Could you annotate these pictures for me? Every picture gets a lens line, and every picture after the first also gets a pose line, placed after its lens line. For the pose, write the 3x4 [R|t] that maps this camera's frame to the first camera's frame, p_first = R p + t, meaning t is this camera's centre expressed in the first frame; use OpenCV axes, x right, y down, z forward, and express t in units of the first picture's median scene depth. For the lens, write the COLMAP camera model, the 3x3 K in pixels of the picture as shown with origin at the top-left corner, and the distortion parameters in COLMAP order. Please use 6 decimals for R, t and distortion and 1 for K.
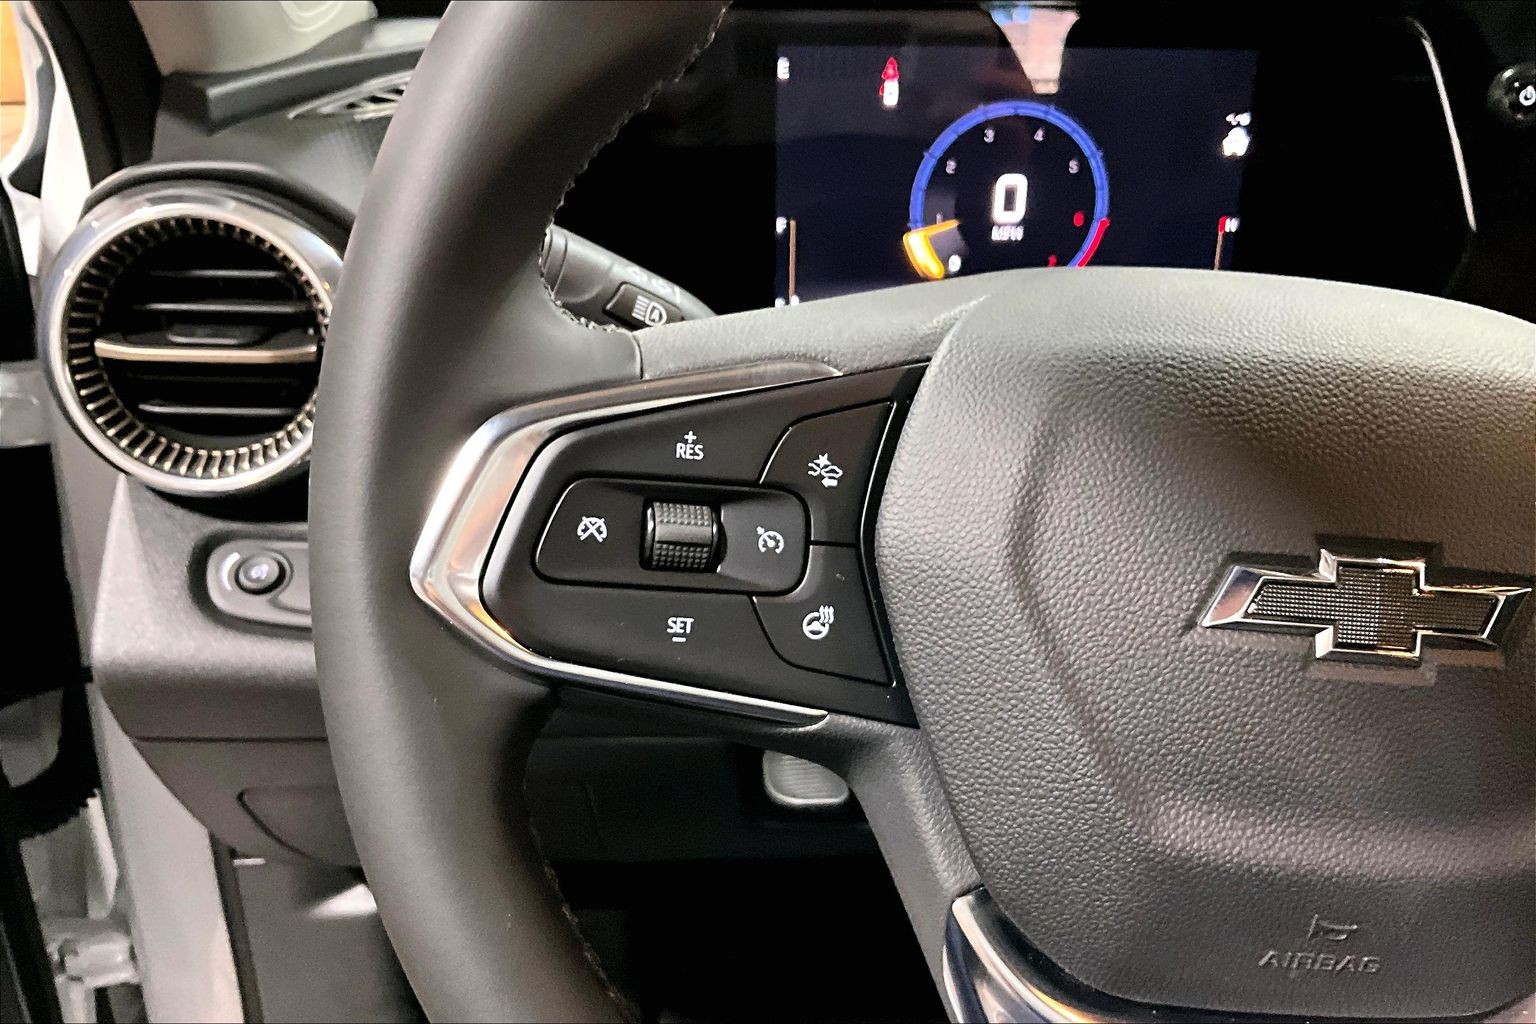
lens RADIAL K [[1296.4, 0, 768.0], [0, 1296.4, 512.0], [0, 0, 1]] dist [0.088498, -0.226365]
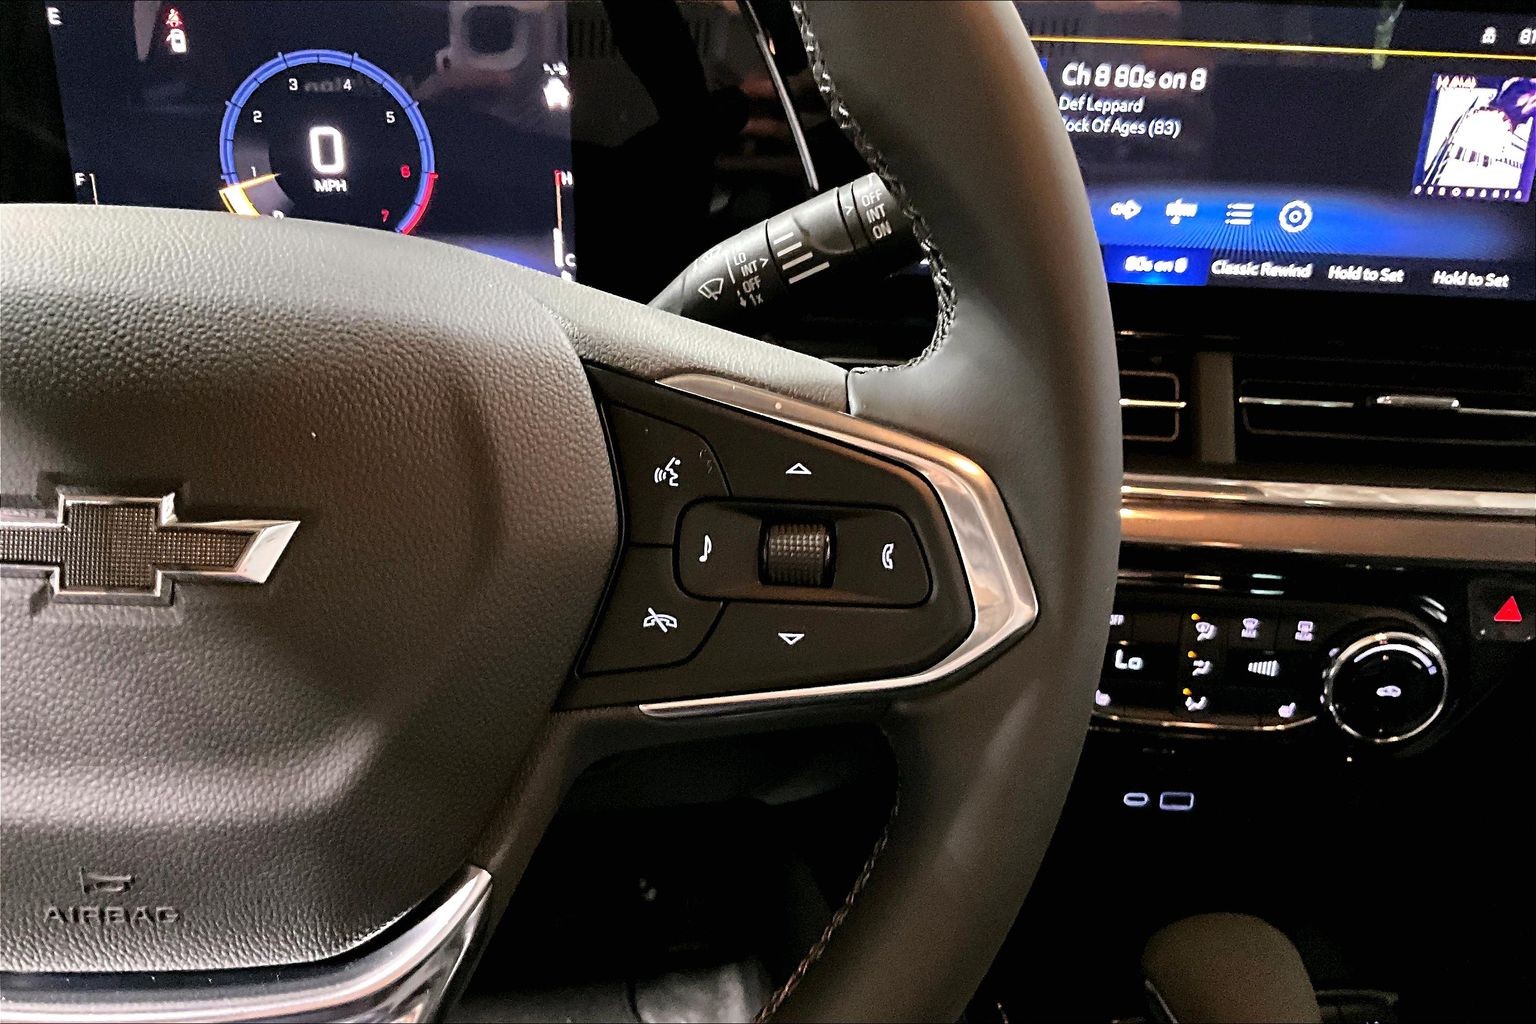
lens RADIAL K [[1288.0, 0, 768.0], [0, 1288.0, 512.0], [0, 0, 1]] dist [0.039984, -0.086480]
pose [[0.992413, -0.036782, 0.117315, 0.826859], [0.034492, 0.999174, 0.021491, 0.043775], [-0.118009, -0.017282, 0.992862, -0.004247]]
